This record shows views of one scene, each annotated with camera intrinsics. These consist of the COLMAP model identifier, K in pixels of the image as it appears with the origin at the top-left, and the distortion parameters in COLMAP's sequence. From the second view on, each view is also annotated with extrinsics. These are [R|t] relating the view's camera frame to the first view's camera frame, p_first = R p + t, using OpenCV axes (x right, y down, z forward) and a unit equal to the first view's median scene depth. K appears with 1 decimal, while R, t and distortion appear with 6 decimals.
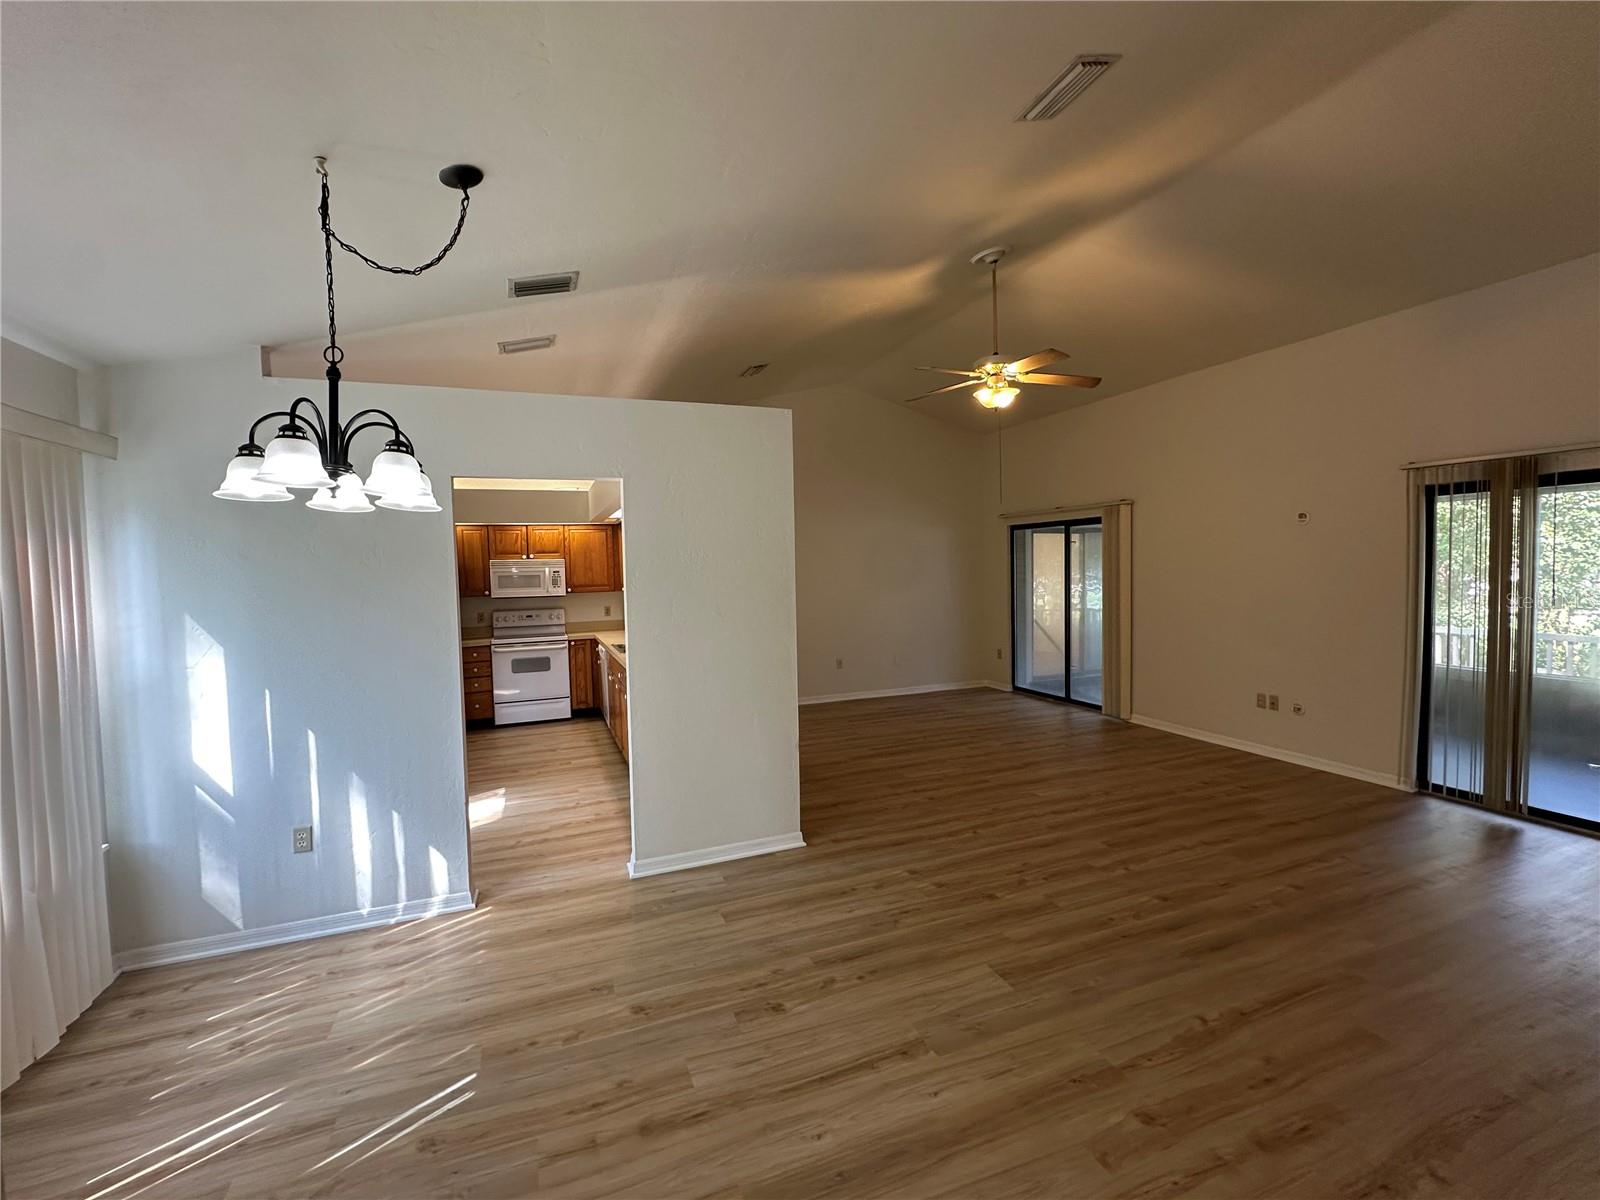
lens RADIAL K [[682.8, 0, 801.0], [0, 682.8, 598.2], [0, 0, 1]] dist [-0.001552, -0.000499]
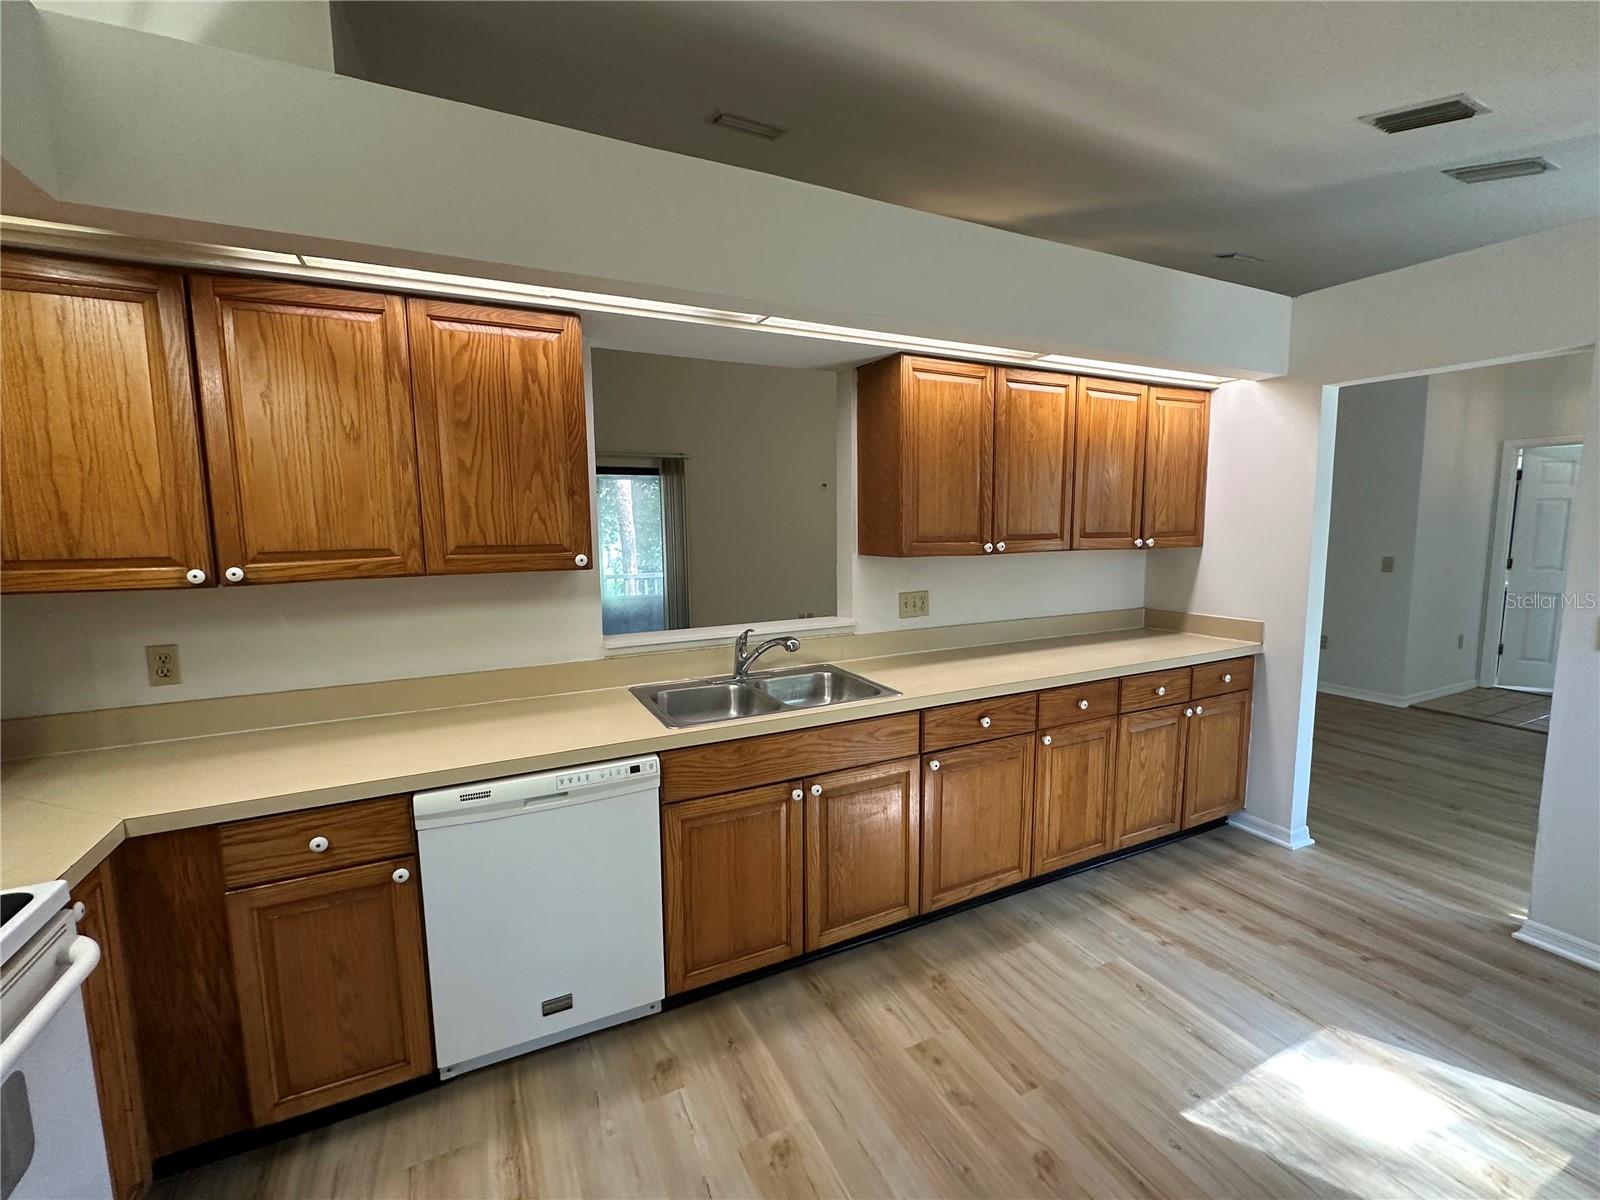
lens RADIAL K [[682.8, 0, 798.7], [0, 682.8, 599.9], [0, 0, 1]] dist [-0.001552, -0.000499]
pose [[-0.082961, -0.095564, 0.991960, -0.509561], [0.059931, 0.993112, 0.100687, -0.016950], [-0.994749, 0.067802, -0.076662, 0.834696]]
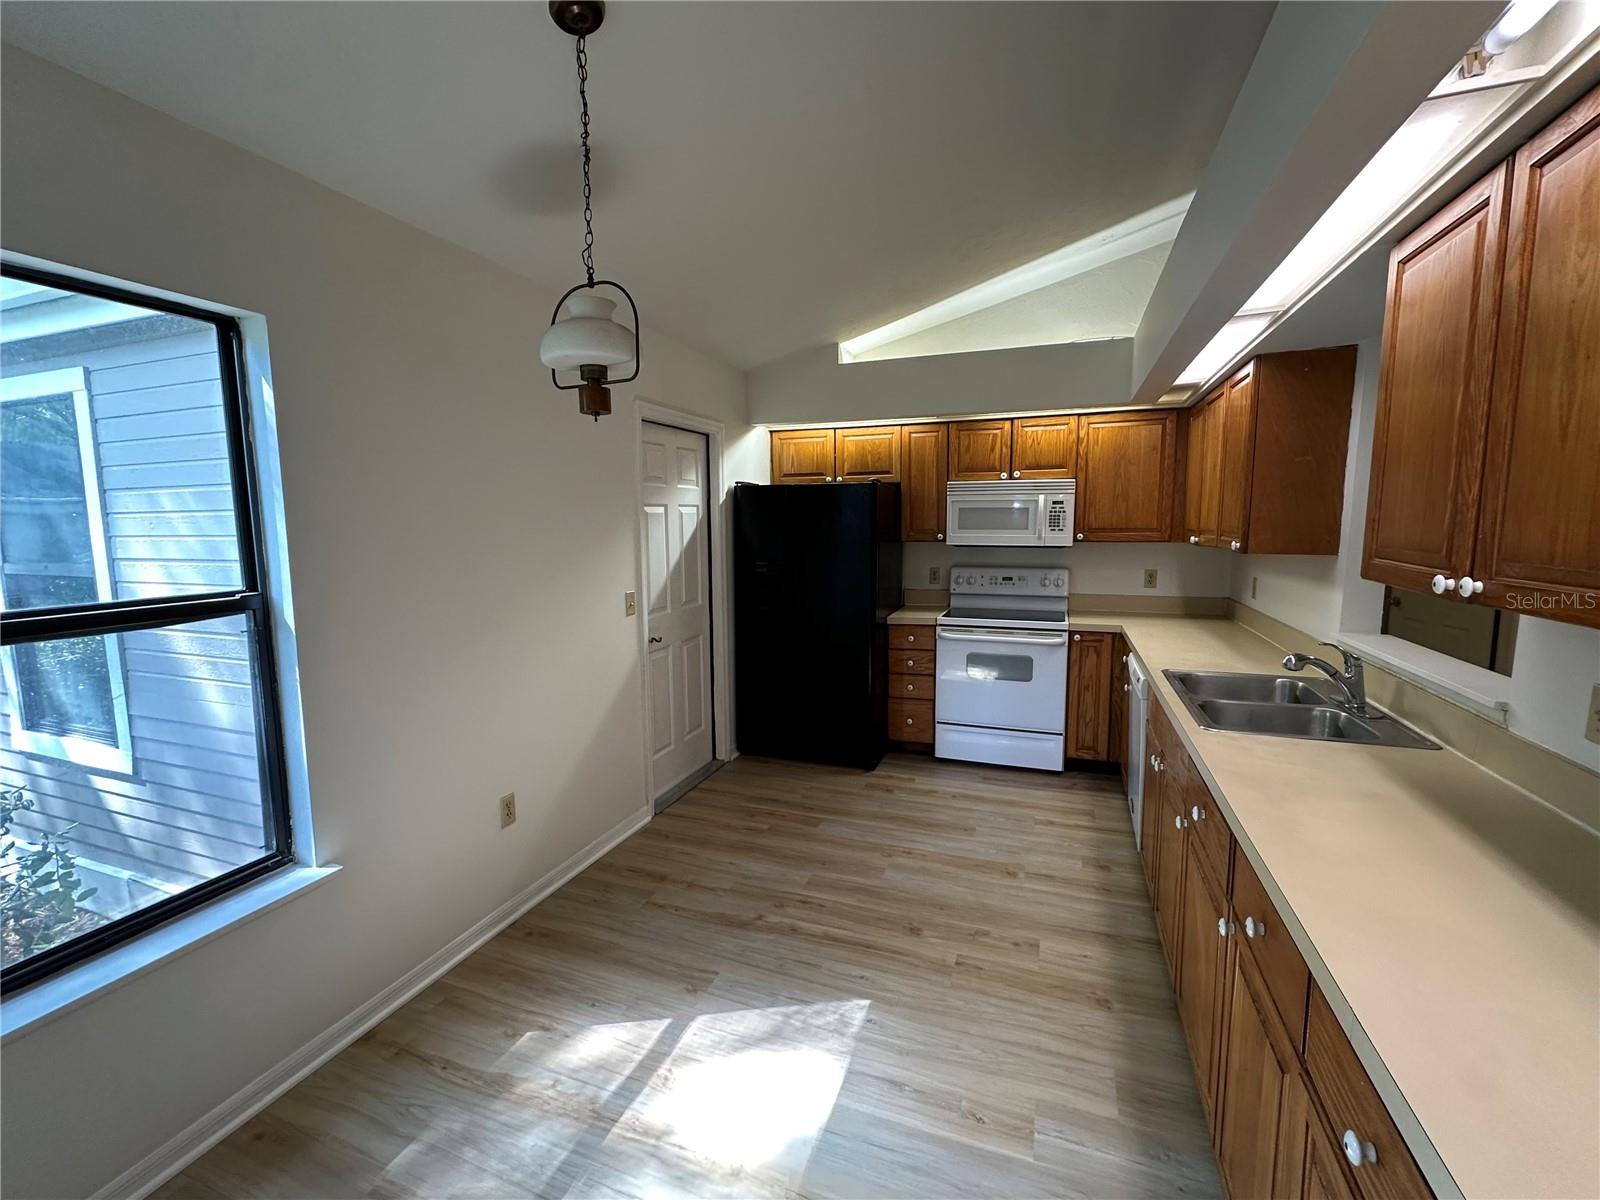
lens RADIAL K [[682.8, 0, 802.1], [0, 682.8, 598.1], [0, 0, 1]] dist [-0.001552, -0.000499]
pose [[0.743714, 0.098736, -0.661166, -0.145067], [-0.039559, 0.993799, 0.103912, -0.011482], [0.667326, -0.051126, 0.743008, 0.463229]]
